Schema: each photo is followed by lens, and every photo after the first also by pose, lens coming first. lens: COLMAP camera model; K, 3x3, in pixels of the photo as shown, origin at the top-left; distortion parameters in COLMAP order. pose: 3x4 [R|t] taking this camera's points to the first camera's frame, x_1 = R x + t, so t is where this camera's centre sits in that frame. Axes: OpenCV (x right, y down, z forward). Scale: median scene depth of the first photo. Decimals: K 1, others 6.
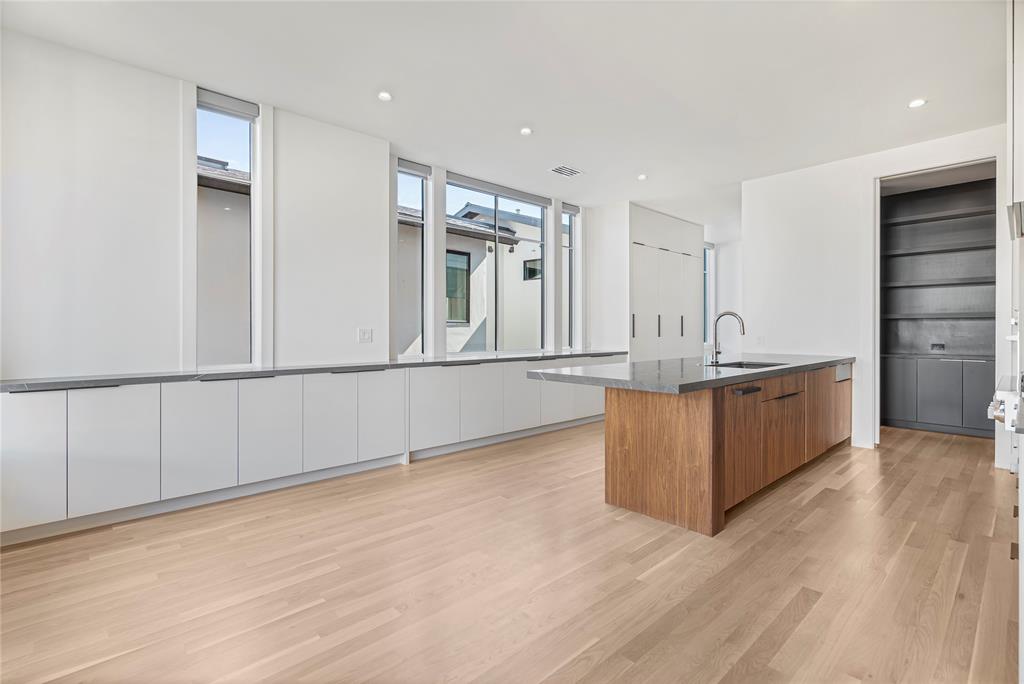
lens RADIAL K [[473.5, 0, 511.0], [0, 473.5, 329.9], [0, 0, 1]] dist [0.002735, 0.000520]
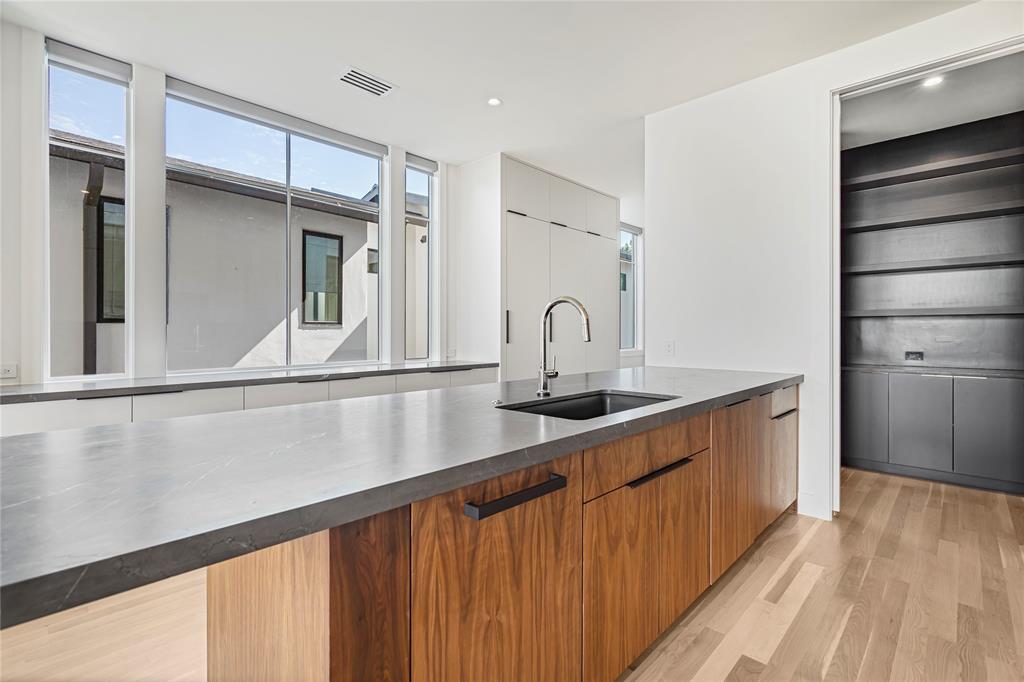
lens RADIAL K [[474.1, 0, 504.2], [0, 474.1, 332.0], [0, 0, 1]] dist [-0.000809, 0.000315]
pose [[0.998348, -0.001453, 0.057438, 0.233912], [0.001539, 0.999998, -0.001453, -0.000027], [-0.057436, 0.001539, 0.998348, 0.314455]]
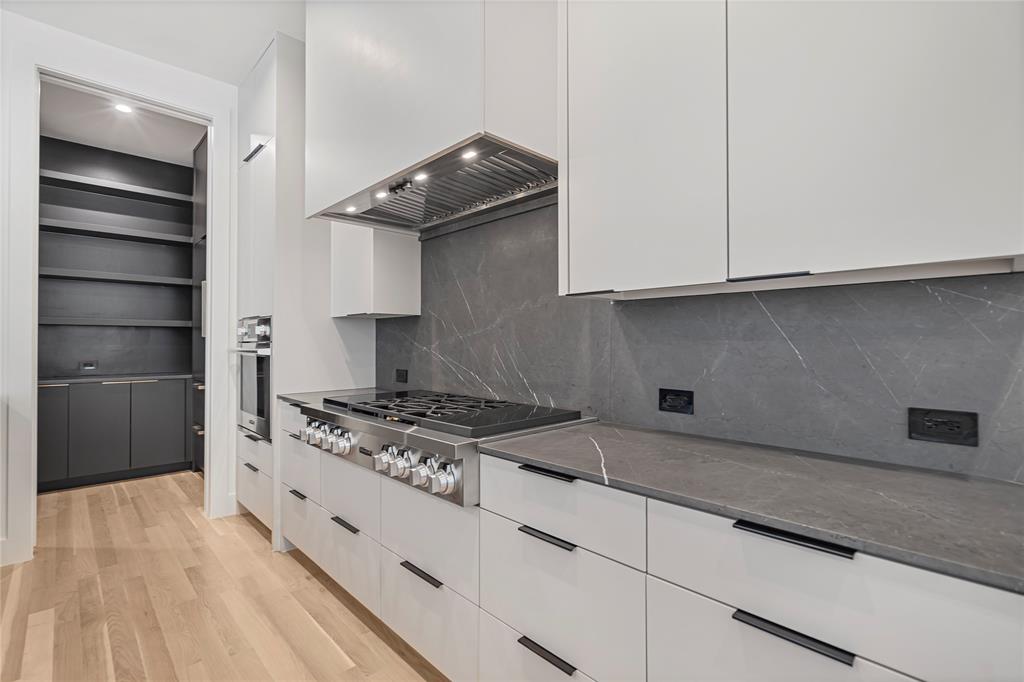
lens RADIAL K [[470.0, 0, 505.0], [0, 470.0, 338.1], [0, 0, 1]] dist [-0.002314, 0.000730]
pose [[-0.011208, 0.006506, 0.999916, 0.171045], [0.000477, 0.999979, -0.006501, -0.000250], [-0.999937, 0.000404, -0.011211, 0.366945]]
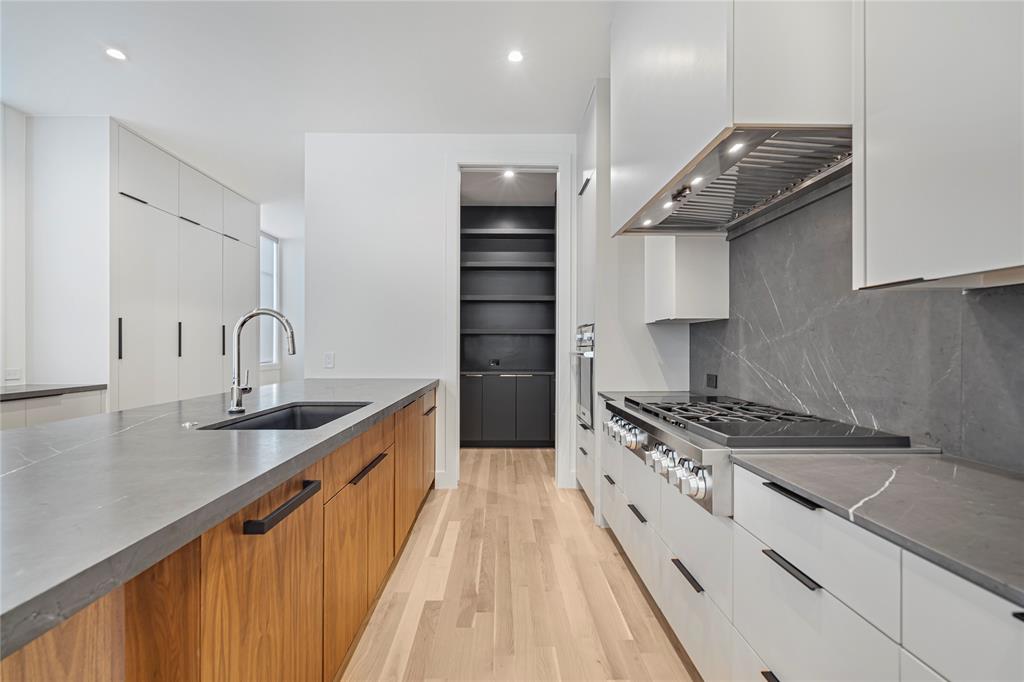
lens RADIAL K [[464.8, 0, 506.0], [0, 464.8, 345.7], [0, 0, 1]] dist [-0.001669, 0.000320]
pose [[0.668938, -0.000091, 0.743318, 0.170131], [-0.000357, 1.000000, 0.000445, -0.000319], [-0.743318, -0.000563, 0.668938, 0.309596]]
